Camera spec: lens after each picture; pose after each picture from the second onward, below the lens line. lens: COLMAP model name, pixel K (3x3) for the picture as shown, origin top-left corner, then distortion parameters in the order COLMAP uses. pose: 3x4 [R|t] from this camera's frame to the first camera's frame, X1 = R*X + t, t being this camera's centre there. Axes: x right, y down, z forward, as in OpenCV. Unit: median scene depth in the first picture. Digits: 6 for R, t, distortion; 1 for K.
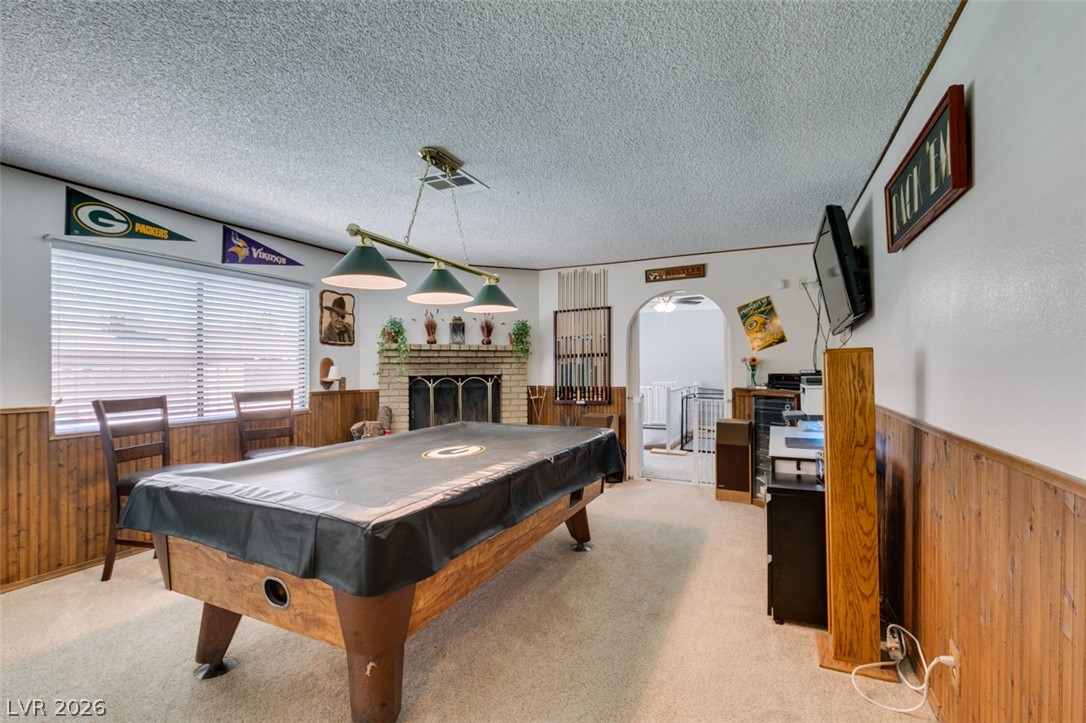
lens RADIAL K [[483.5, 0, 535.1], [0, 483.5, 364.2], [0, 0, 1]] dist [-0.000759, -0.002798]
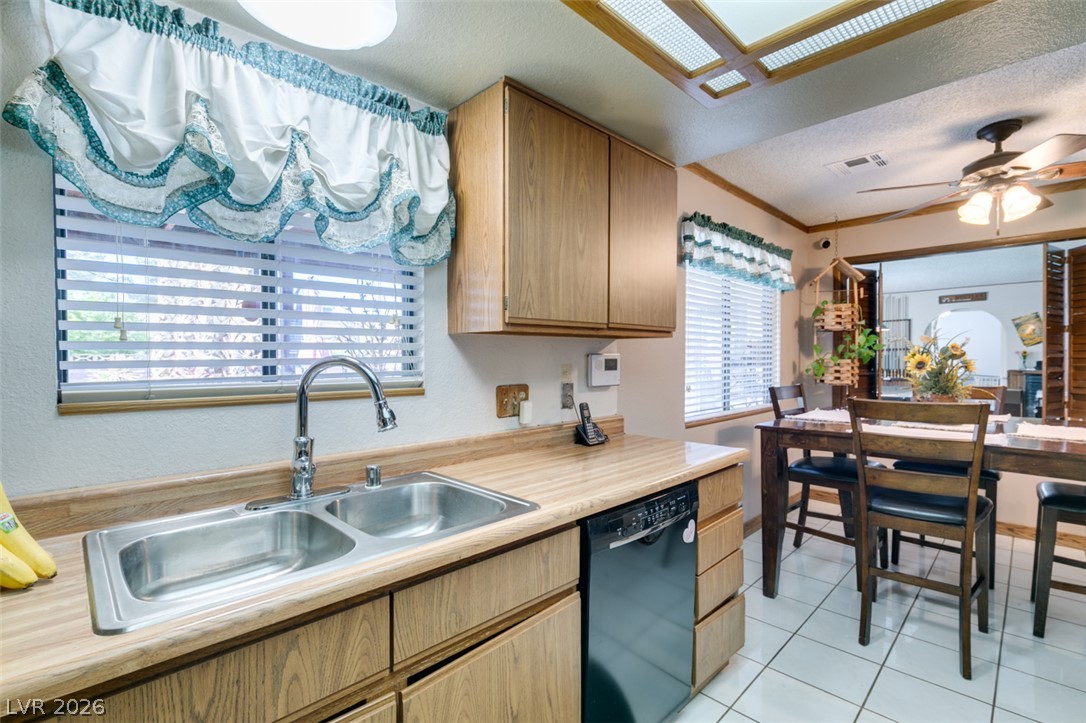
lens RADIAL K [[483.5, 0, 545.2], [0, 483.5, 363.2], [0, 0, 1]] dist [-0.000759, -0.002798]
pose [[0.940425, 0.006150, -0.339946, -0.461786], [-0.001823, 0.999913, 0.013046, 0.008507], [0.339997, -0.011649, 0.940354, -0.963900]]
